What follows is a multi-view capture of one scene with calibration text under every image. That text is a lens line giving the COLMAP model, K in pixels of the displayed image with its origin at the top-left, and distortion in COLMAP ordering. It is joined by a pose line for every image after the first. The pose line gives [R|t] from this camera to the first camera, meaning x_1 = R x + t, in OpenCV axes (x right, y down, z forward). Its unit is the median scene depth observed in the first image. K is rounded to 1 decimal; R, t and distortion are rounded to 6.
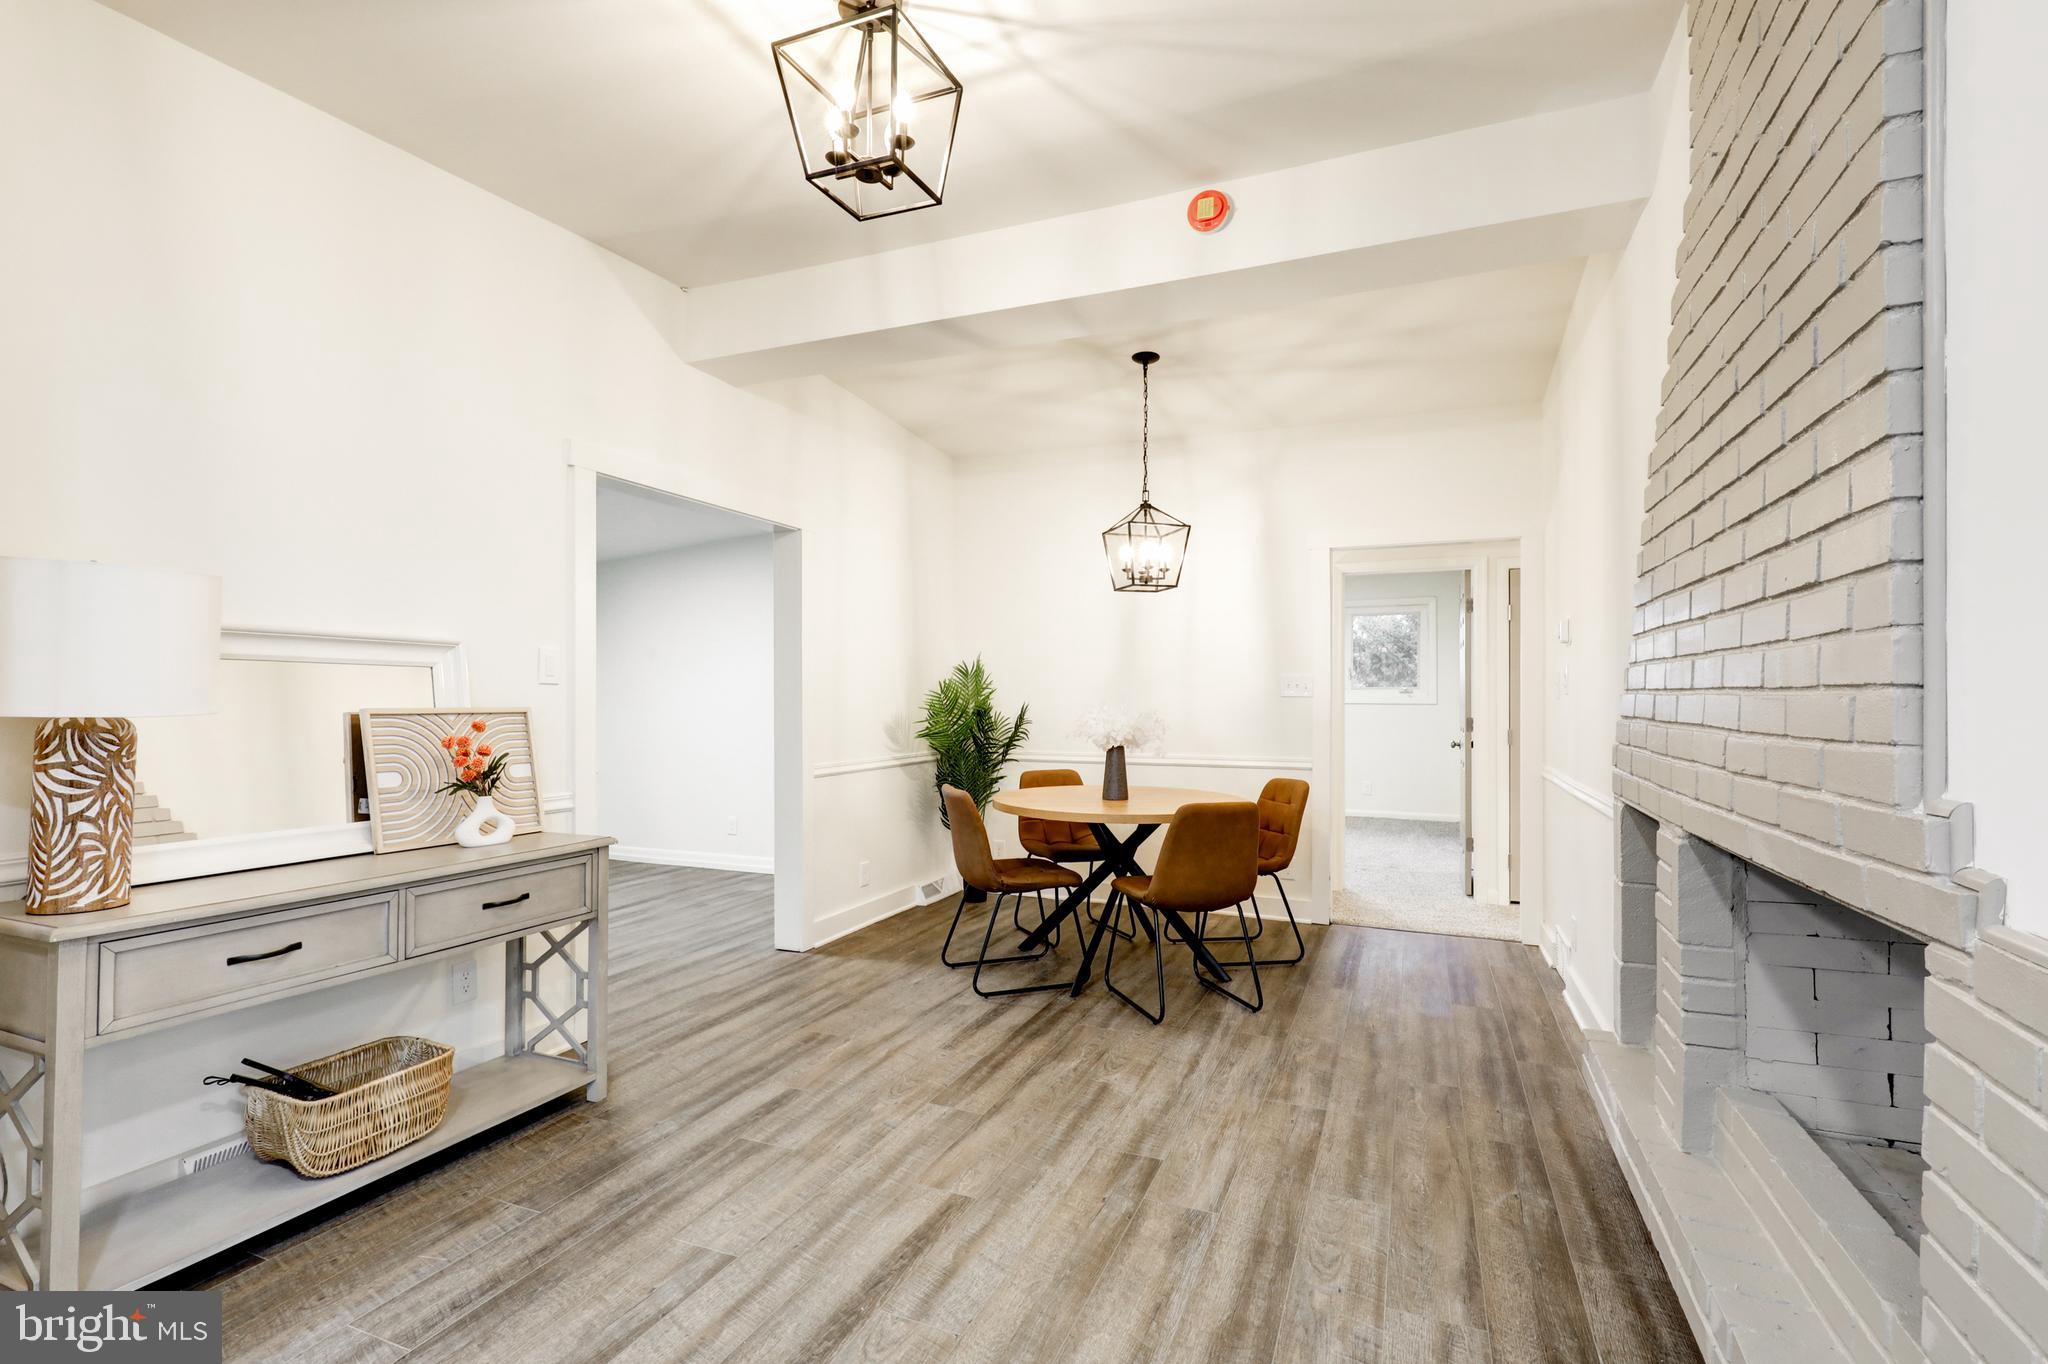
lens RADIAL K [[931.6, 0, 1028.5], [0, 931.6, 691.6], [0, 0, 1]] dist [0.001191, -0.000303]
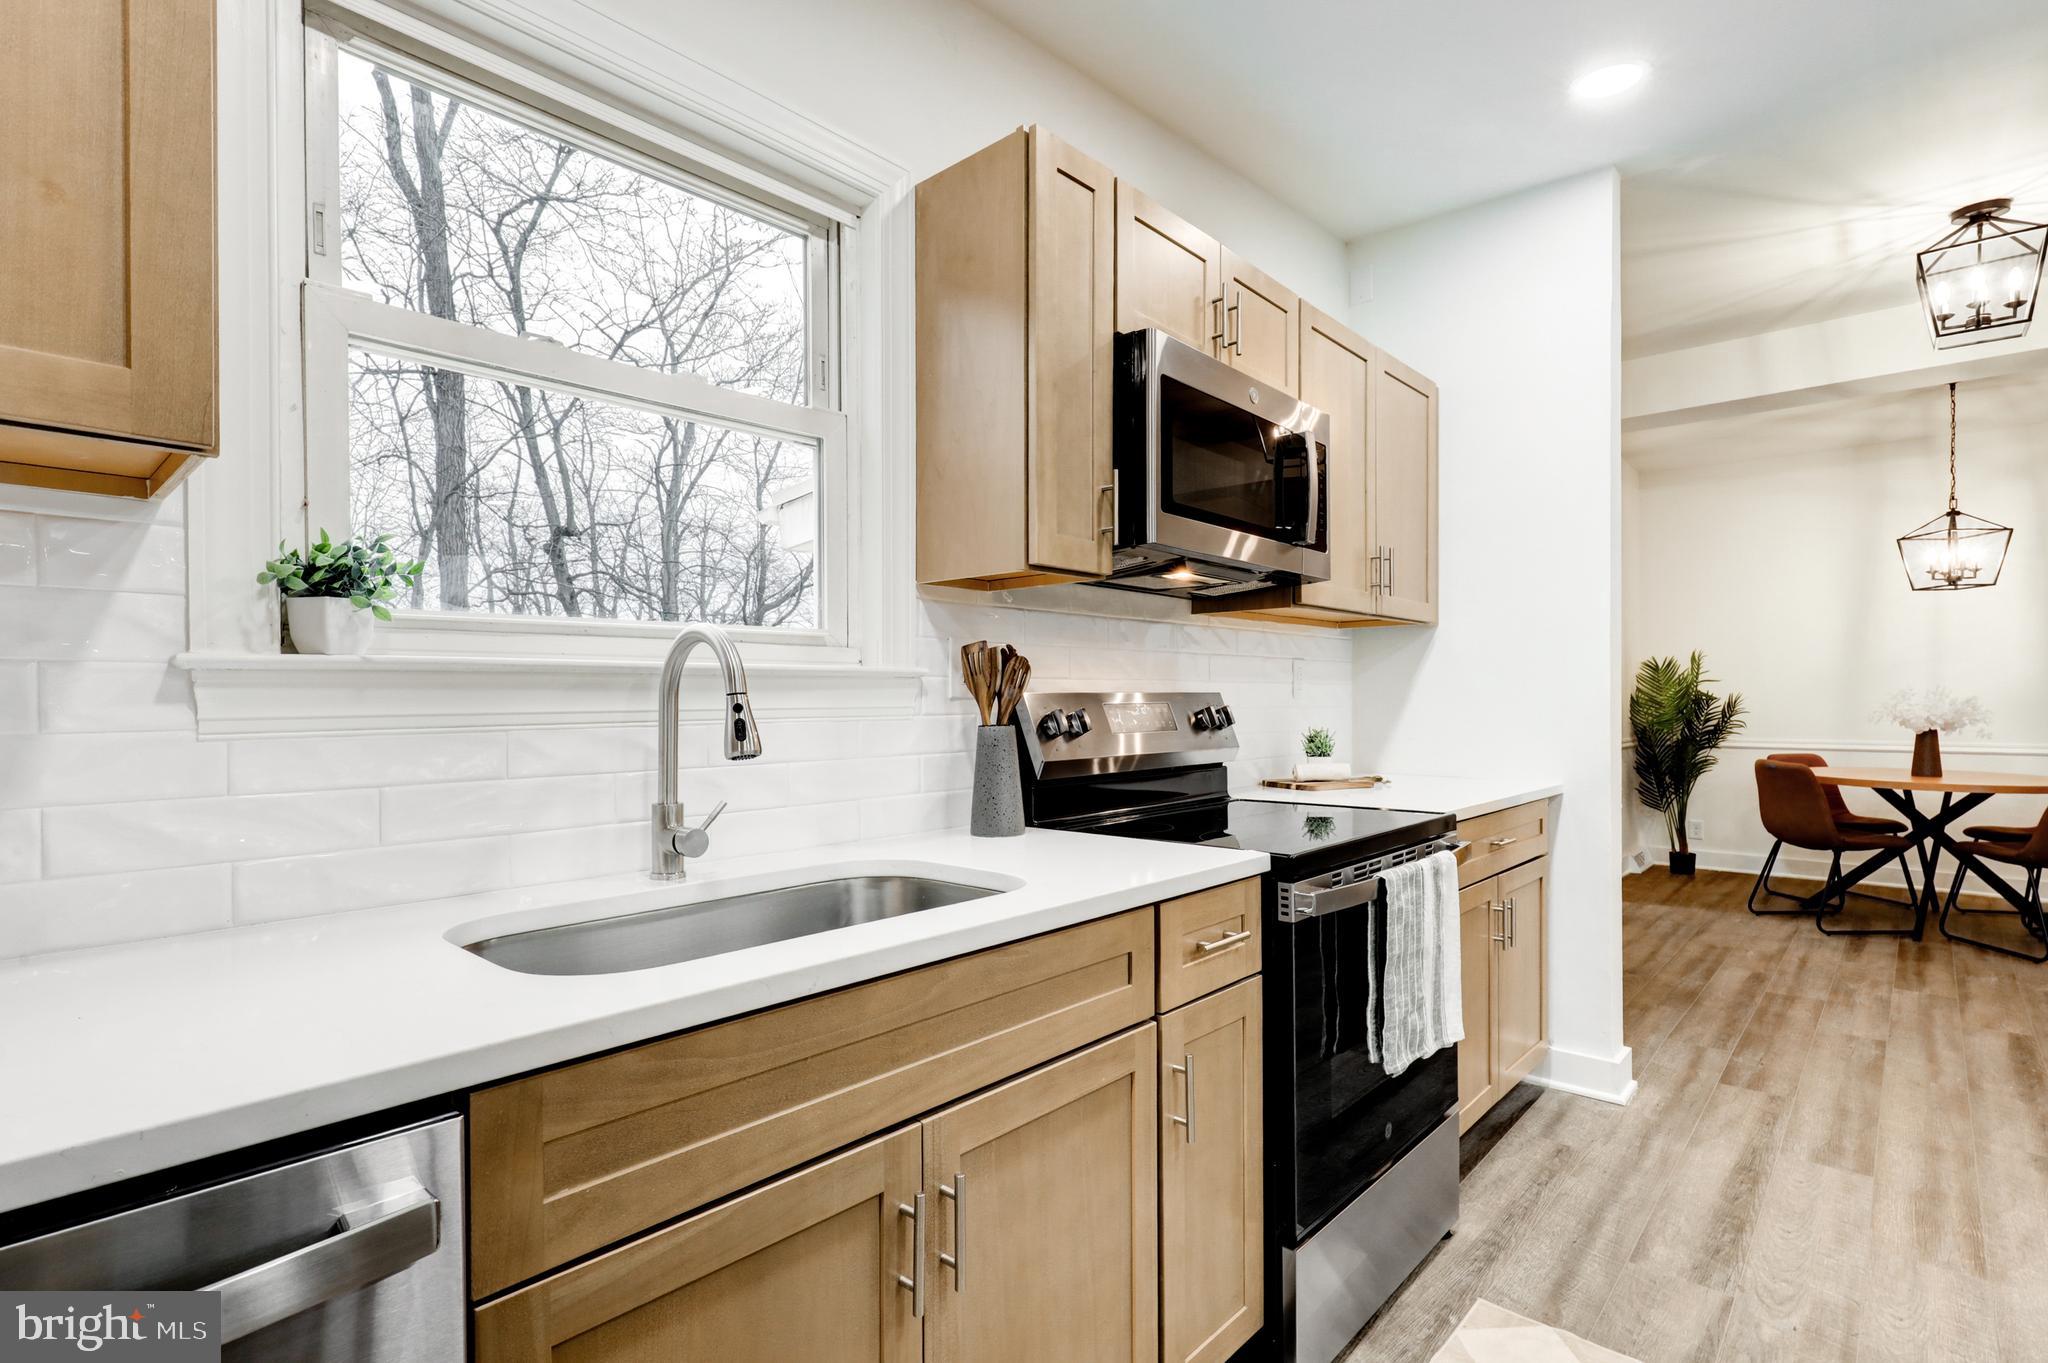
lens RADIAL K [[986.0, 0, 1022.8], [0, 986.0, 701.3], [0, 0, 1]] dist [0.002032, 0.000954]
pose [[0.940994, -0.003945, -0.338400, -0.778530], [0.006712, 0.999953, 0.007008, 0.013891], [0.338357, -0.008866, 0.940976, -0.725202]]
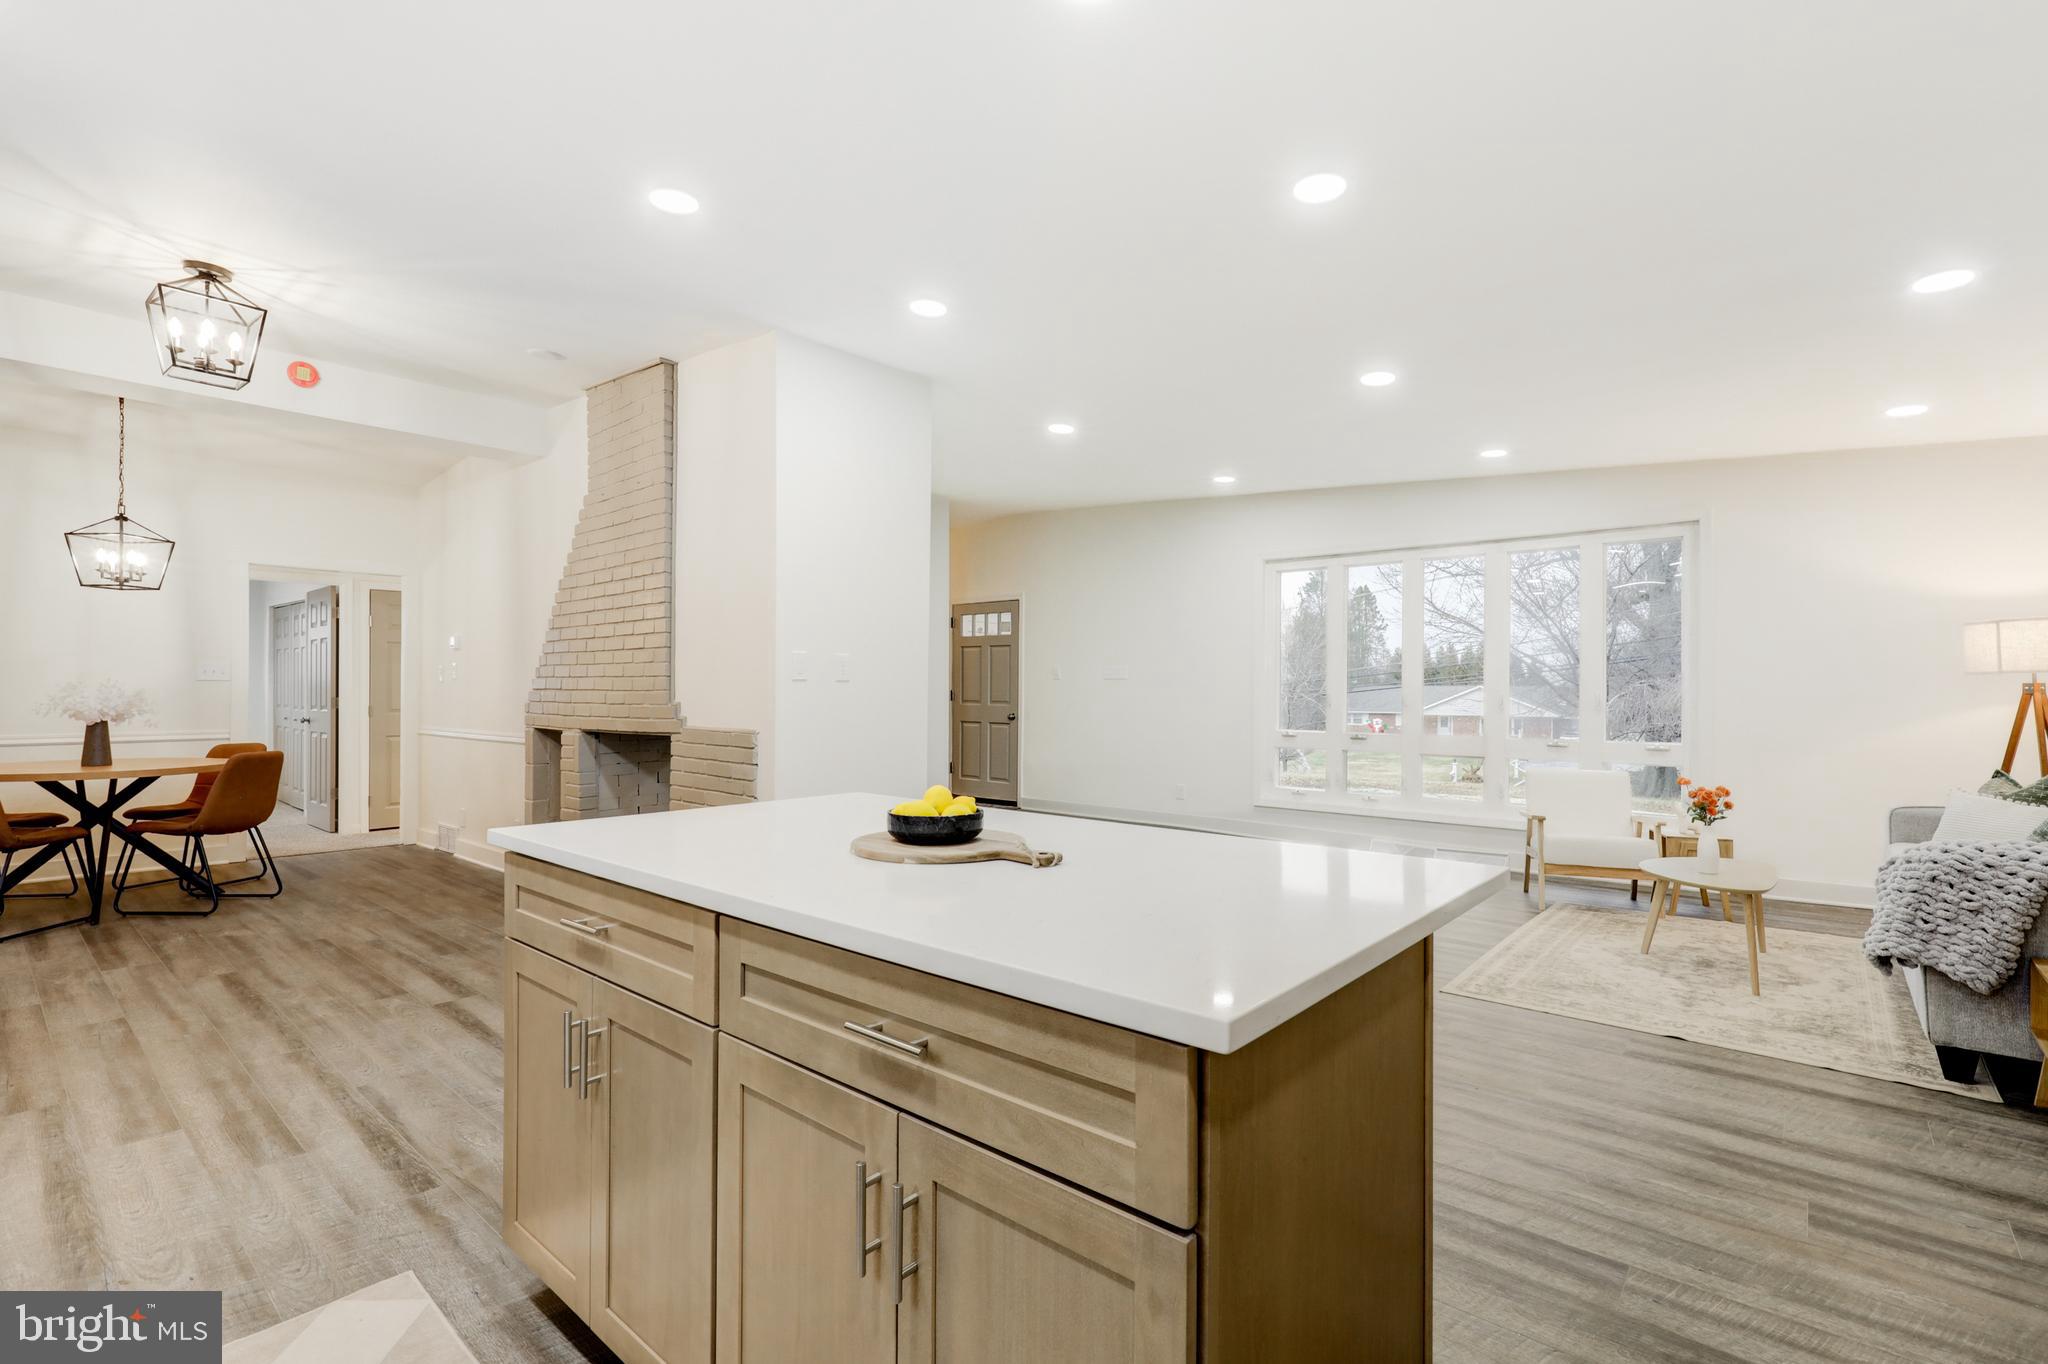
lens RADIAL K [[928.3, 0, 1031.8], [0, 928.3, 686.8], [0, 0, 1]] dist [0.000479, 0.000153]
pose [[0.308919, 0.004156, 0.951079, -0.963128], [-0.007559, 0.999970, -0.001914, 0.014183], [-0.951058, -0.006598, 0.308941, -0.707875]]
